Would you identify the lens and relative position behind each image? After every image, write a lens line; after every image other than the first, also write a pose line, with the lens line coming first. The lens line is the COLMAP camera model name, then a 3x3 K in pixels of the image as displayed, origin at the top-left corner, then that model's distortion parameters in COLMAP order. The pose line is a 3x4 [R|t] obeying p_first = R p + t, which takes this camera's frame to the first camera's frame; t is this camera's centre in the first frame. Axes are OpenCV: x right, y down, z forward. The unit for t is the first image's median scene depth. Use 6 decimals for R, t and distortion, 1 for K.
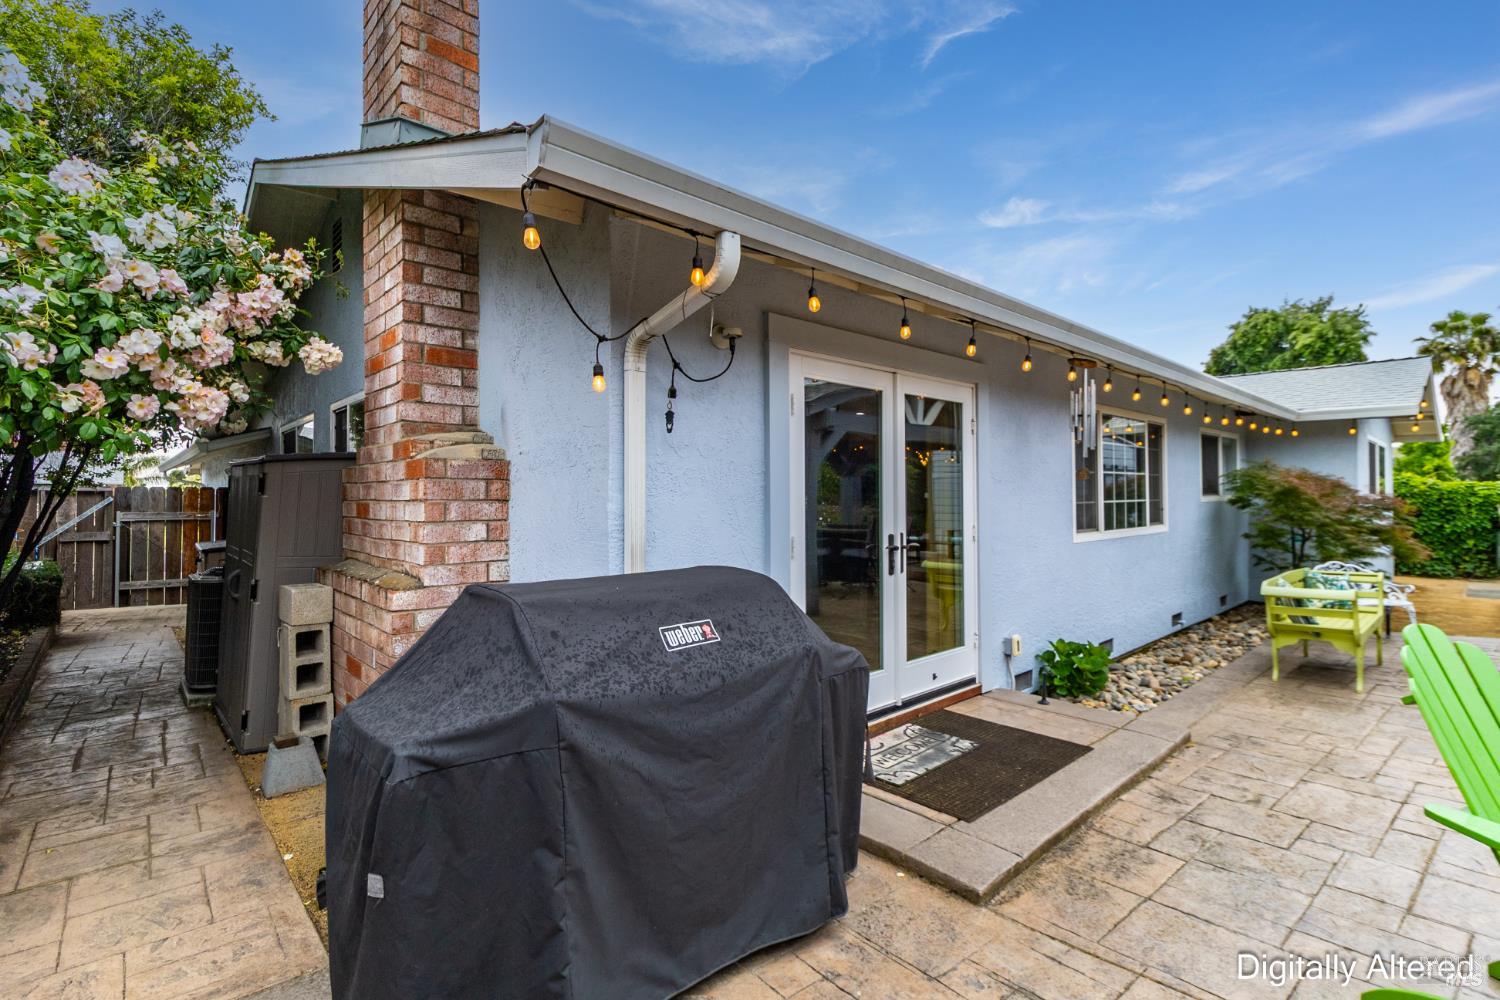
lens RADIAL K [[695.6, 0, 754.7], [0, 695.6, 493.2], [0, 0, 1]] dist [-0.001407, -0.002478]
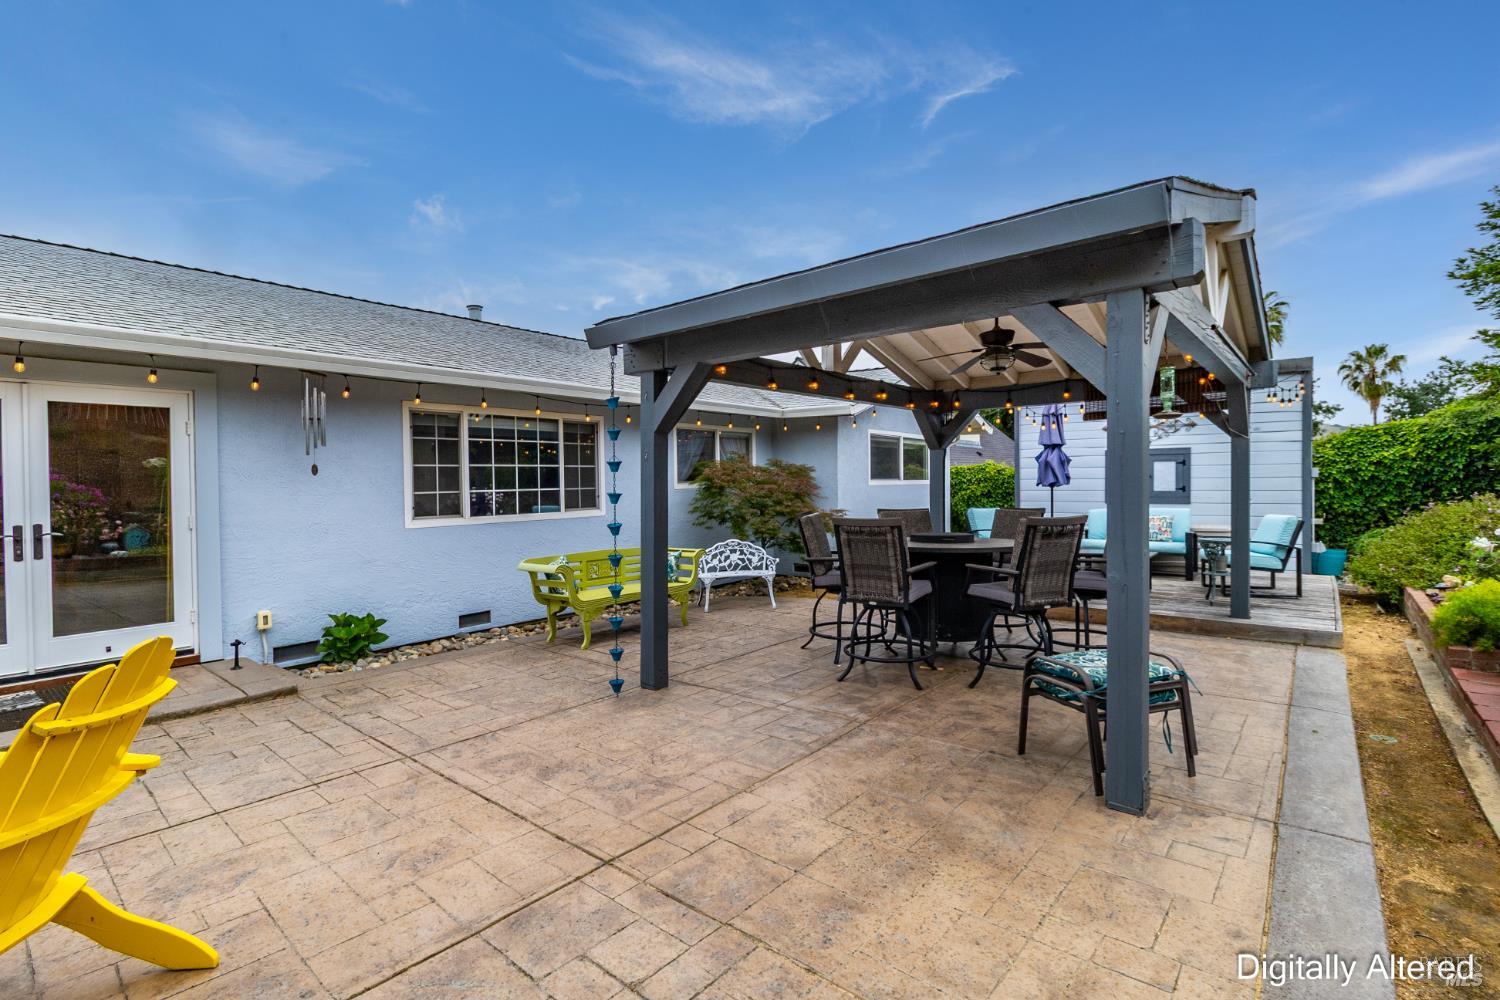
lens RADIAL K [[697.6, 0, 758.3], [0, 697.6, 492.0], [0, 0, 1]] dist [-0.004318, -0.000996]
pose [[0.987211, -0.007856, 0.159223, 1.338826], [0.004082, 0.999703, 0.024013, -0.020361], [-0.159364, -0.023056, 0.986951, -0.339751]]
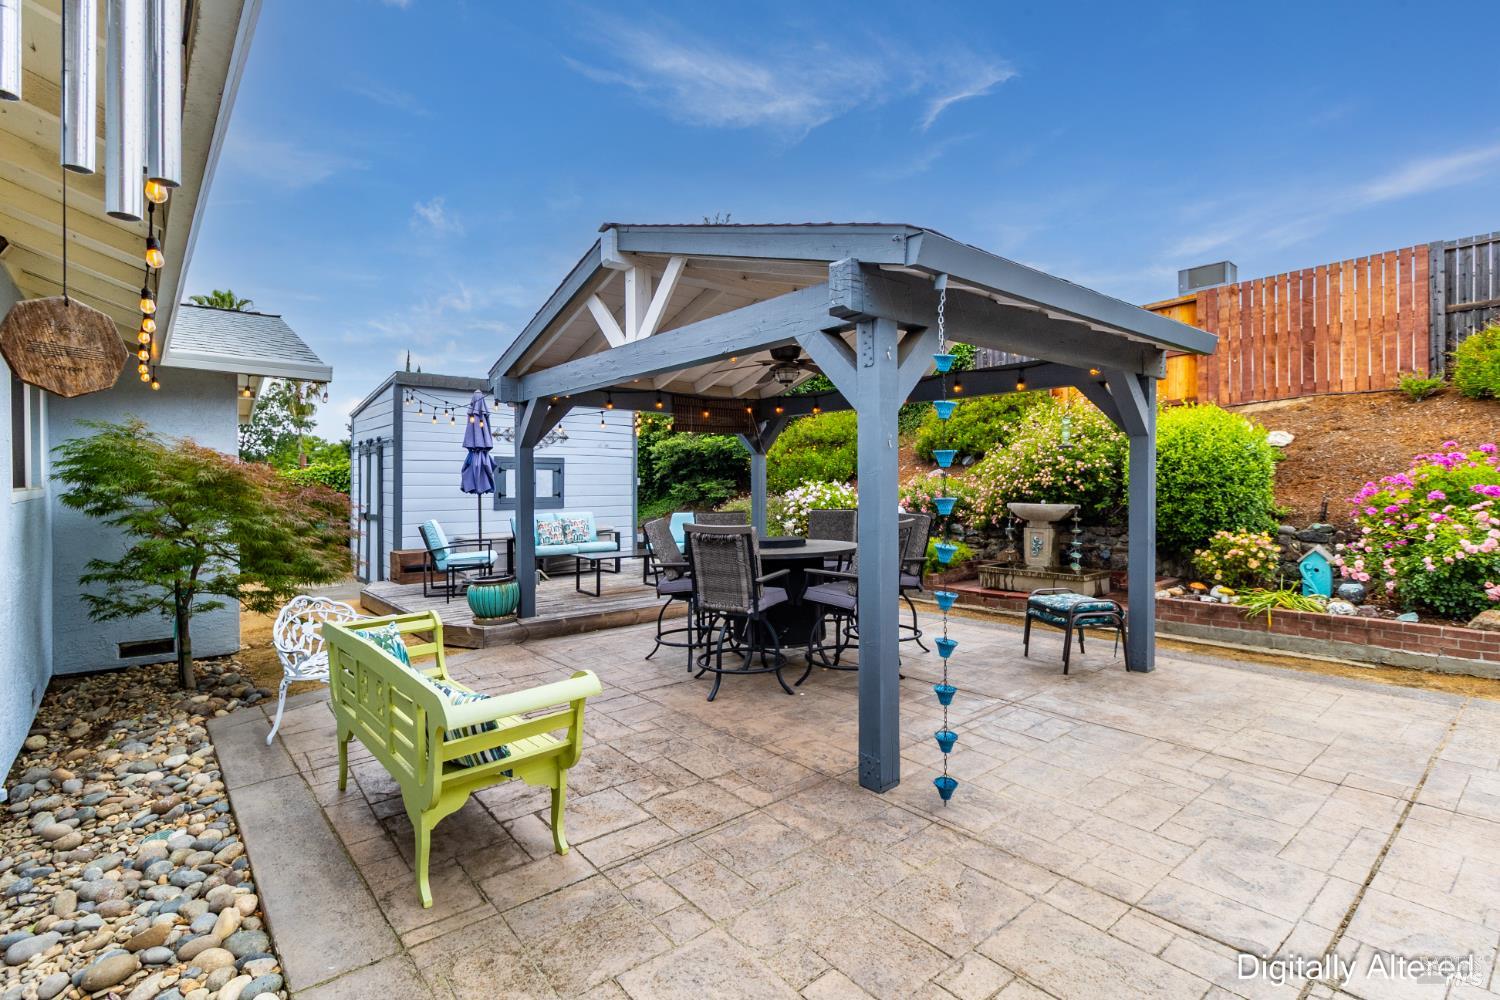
lens RADIAL K [[695.6, 0, 754.7], [0, 695.6, 493.2], [0, 0, 1]] dist [-0.001407, -0.002478]
pose [[0.023530, -0.008478, 0.999687, 0.456817], [-0.005893, 0.999945, 0.008619, 0.000384], [-0.999706, -0.006094, 0.023479, 1.139501]]
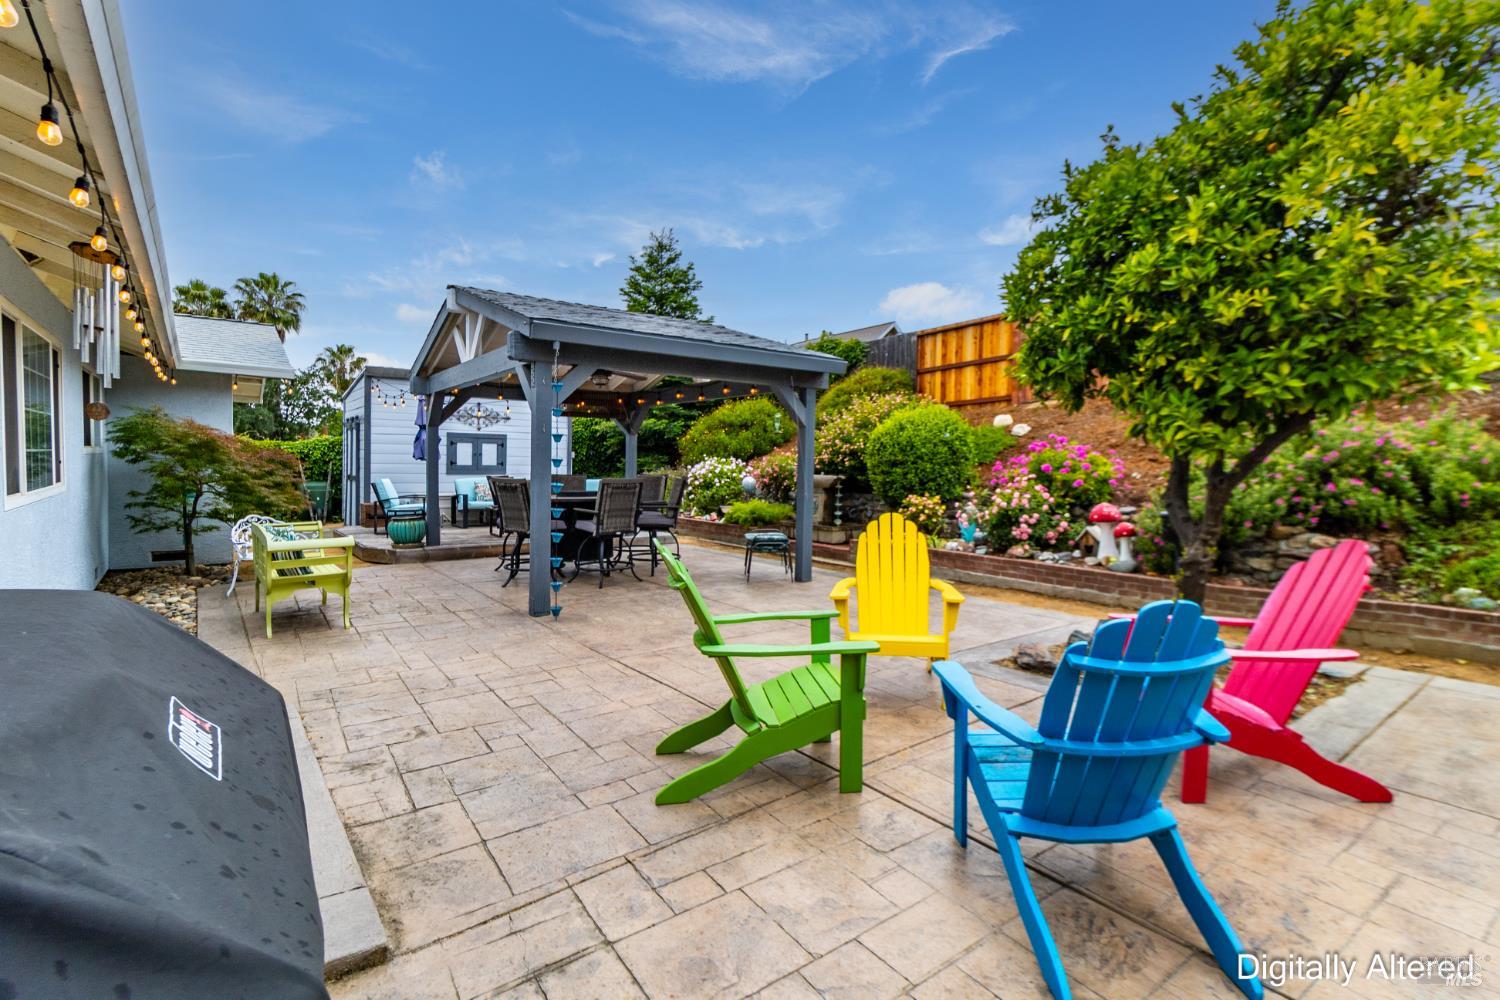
lens RADIAL K [[702.1, 0, 779.7], [0, 702.1, 491.2], [0, 0, 1]] dist [-0.000083, -0.000470]
pose [[0.058885, -0.032365, 0.997740, -0.267799], [-0.026089, 0.999083, 0.033949, 0.017822], [-0.997924, -0.028029, 0.057986, 0.341224]]
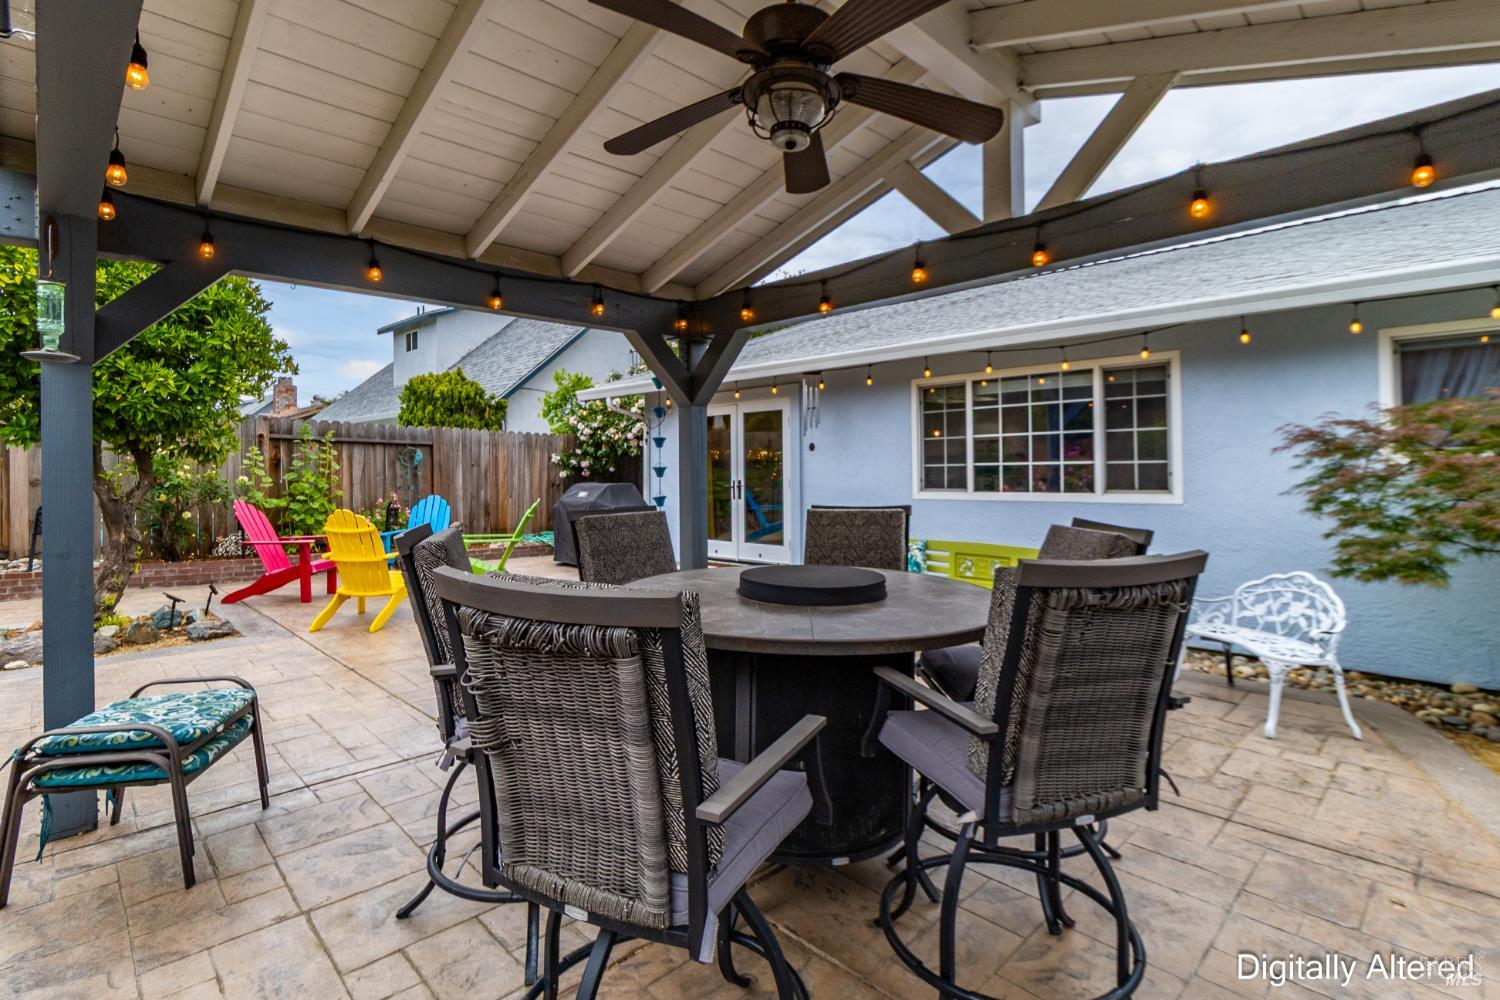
lens RADIAL K [[718.5, 0, 784.7], [0, 718.5, 462.5], [0, 0, 1]] dist [-0.002167, -0.001509]
pose [[0.091644, 0.000902, -0.995791, 2.661524], [0.020490, 0.999786, 0.002791, 0.001450], [0.995581, -0.020659, 0.091606, 1.049290]]
